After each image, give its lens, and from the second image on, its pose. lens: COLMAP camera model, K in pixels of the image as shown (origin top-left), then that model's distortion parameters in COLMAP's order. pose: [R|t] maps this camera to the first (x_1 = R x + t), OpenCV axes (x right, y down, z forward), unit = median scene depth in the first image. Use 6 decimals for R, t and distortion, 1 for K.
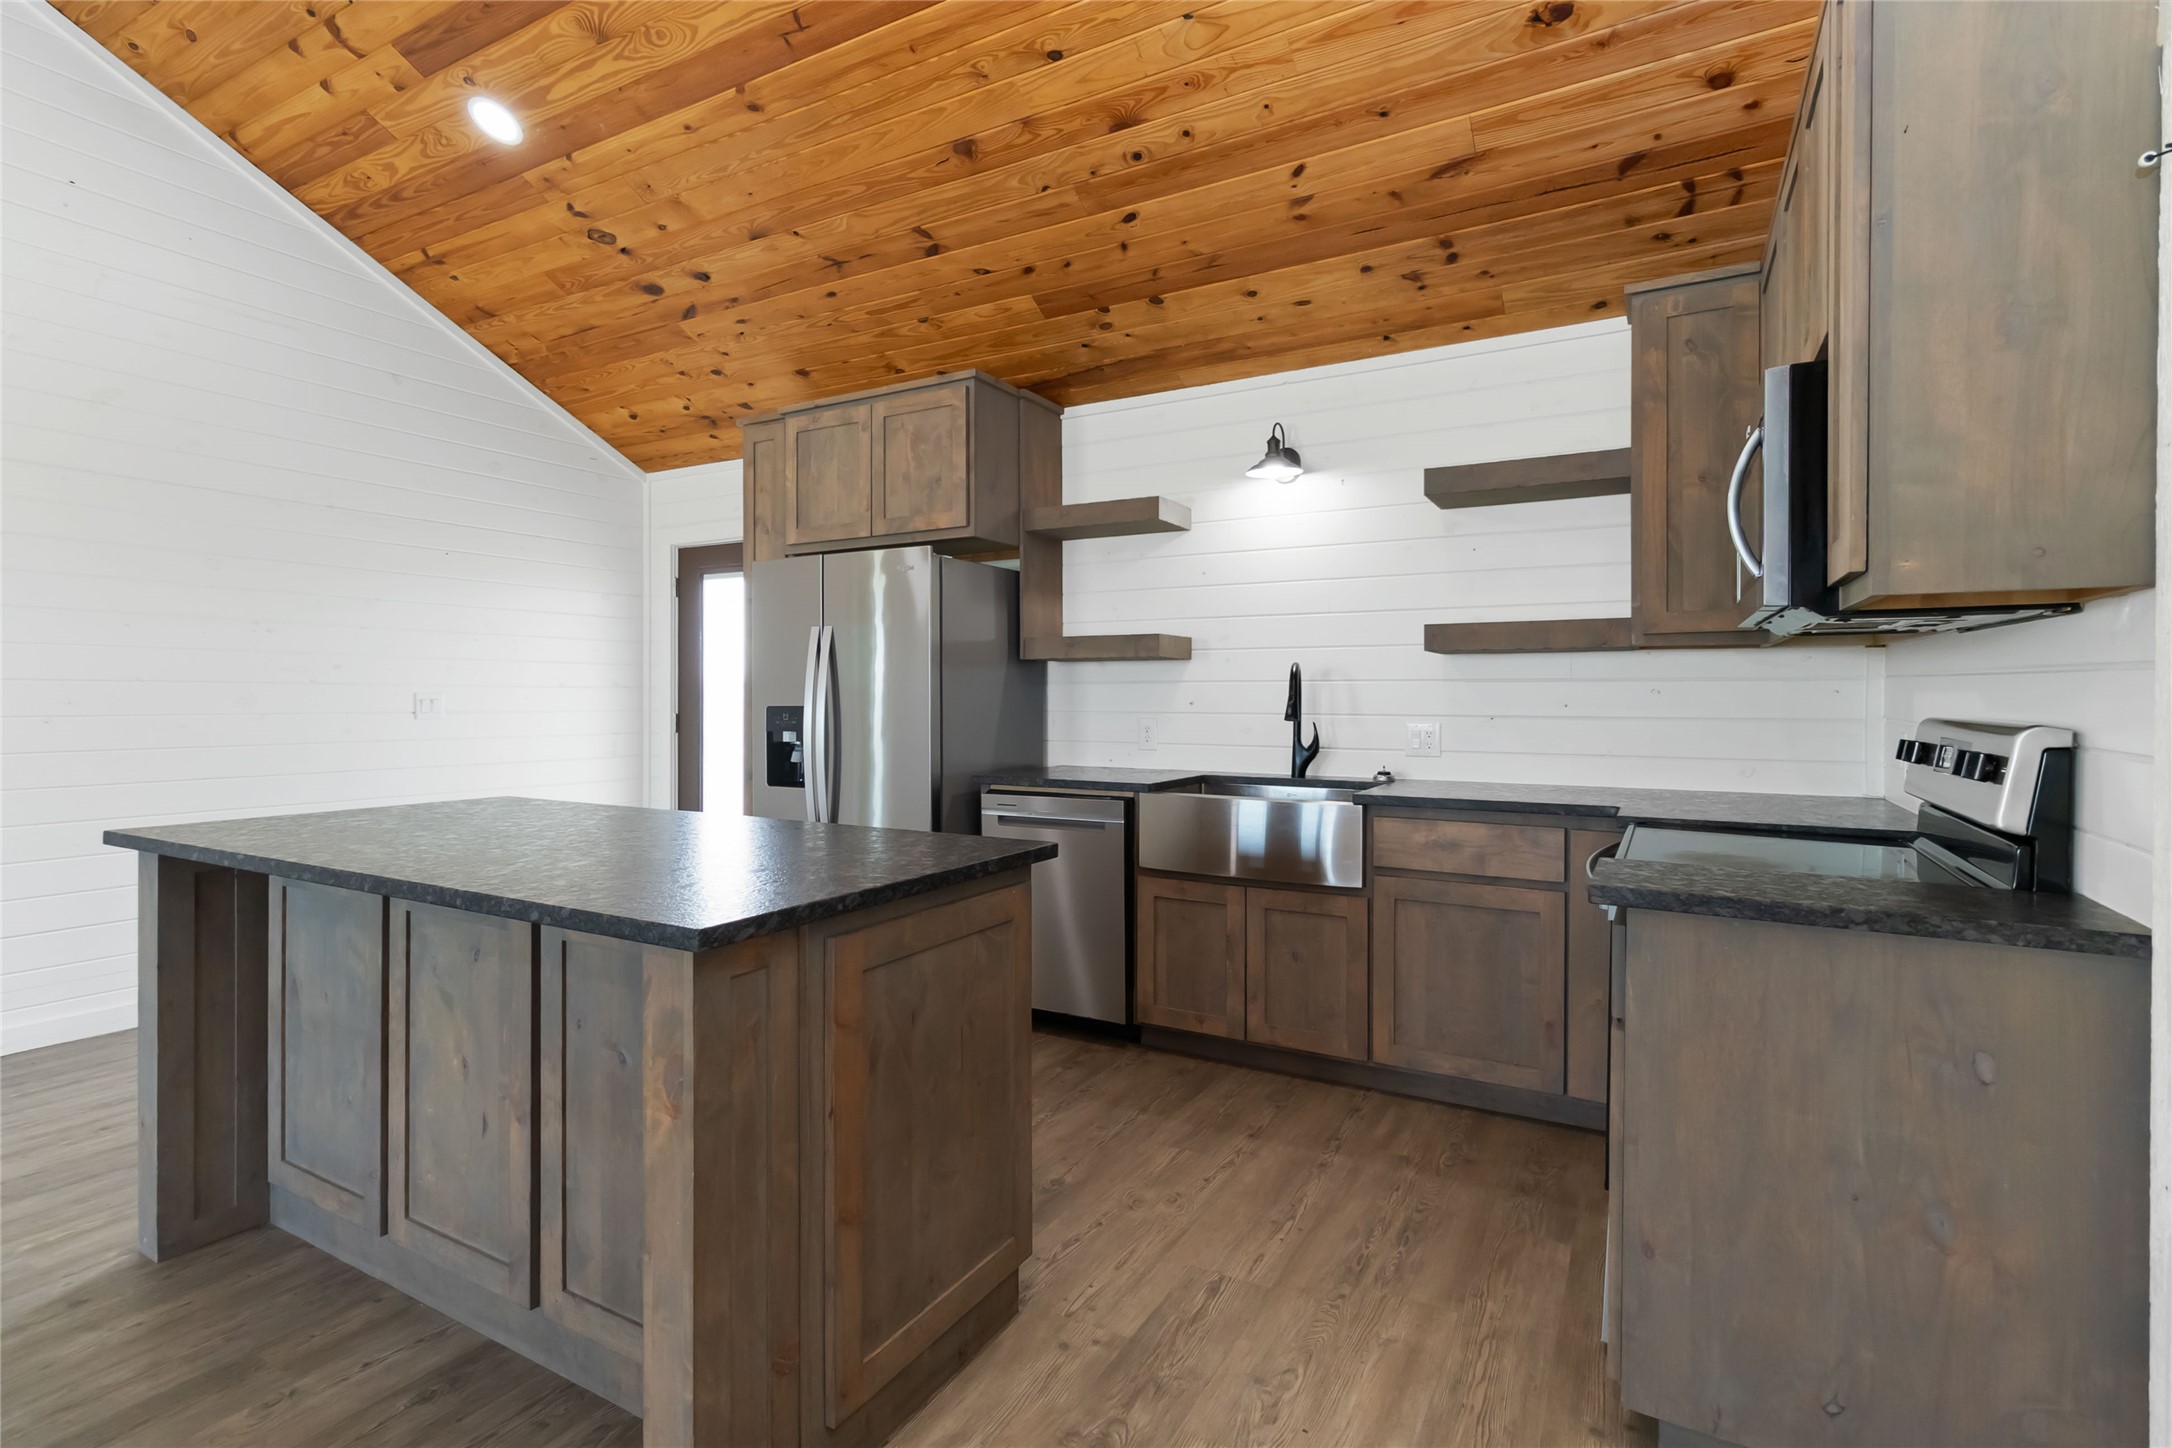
lens RADIAL K [[1019.6, 0, 1094.1], [0, 1019.6, 701.5], [0, 0, 1]] dist [0.001715, 0.000502]
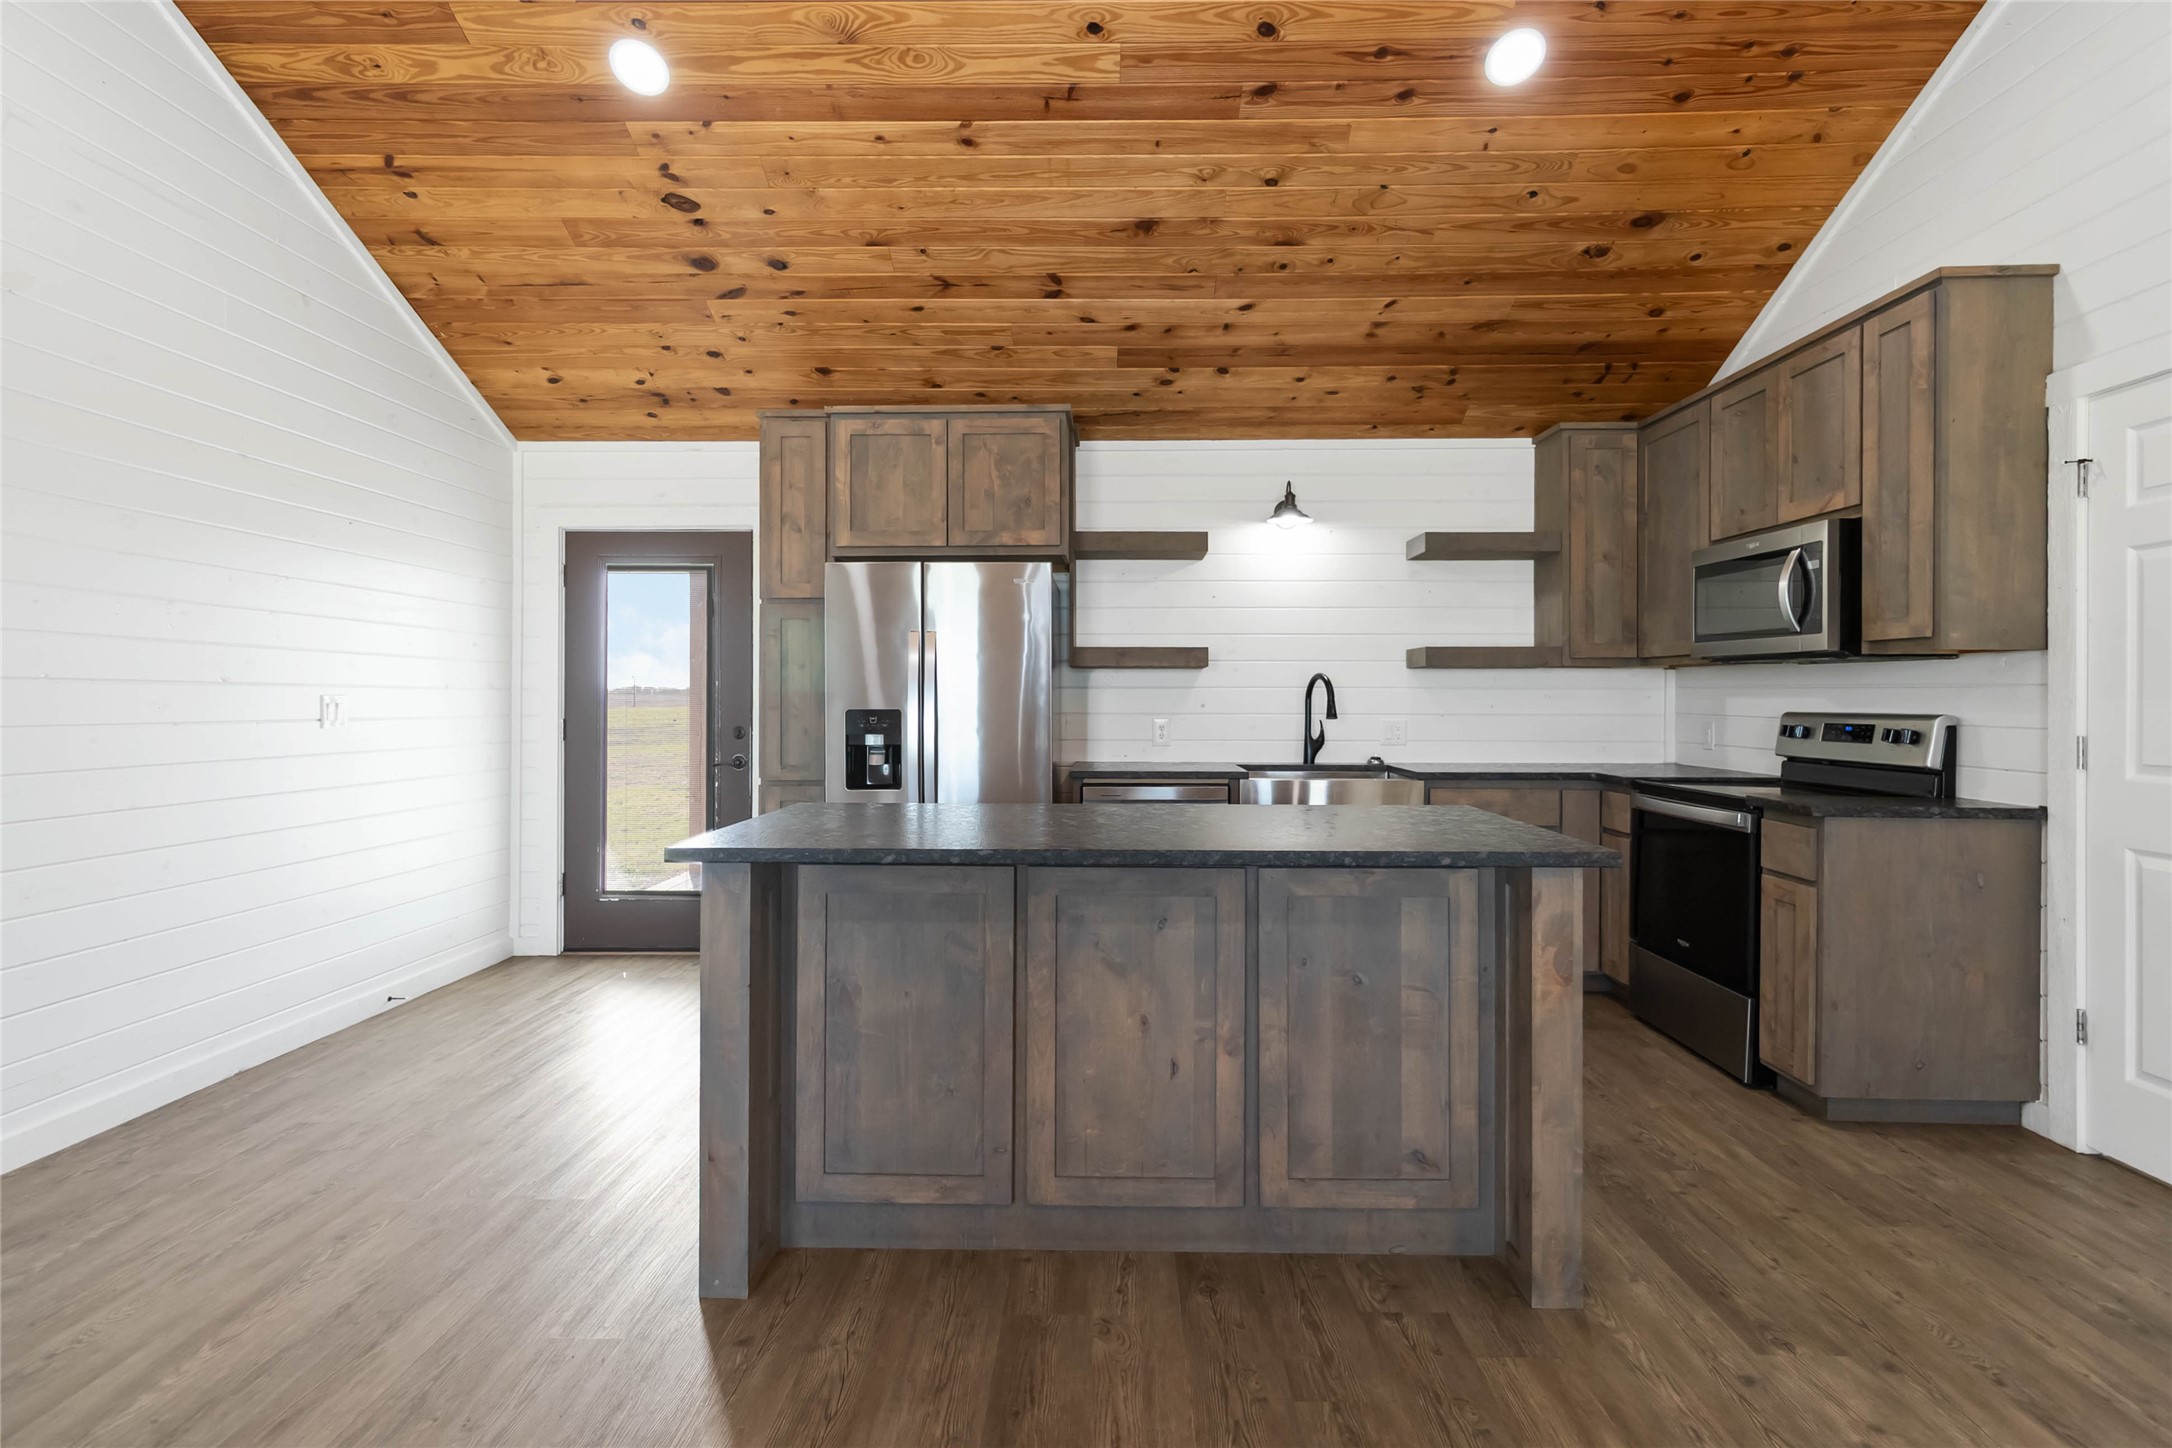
lens RADIAL K [[1031.9, 0, 1093.8], [0, 1031.9, 696.9], [0, 0, 1]] dist [0.002000, 0.000885]
pose [[0.881152, 0.001228, 0.472831, -0.639385], [0.002000, 0.999978, -0.006326, -0.000978], [-0.472829, 0.006520, 0.881130, 0.000849]]
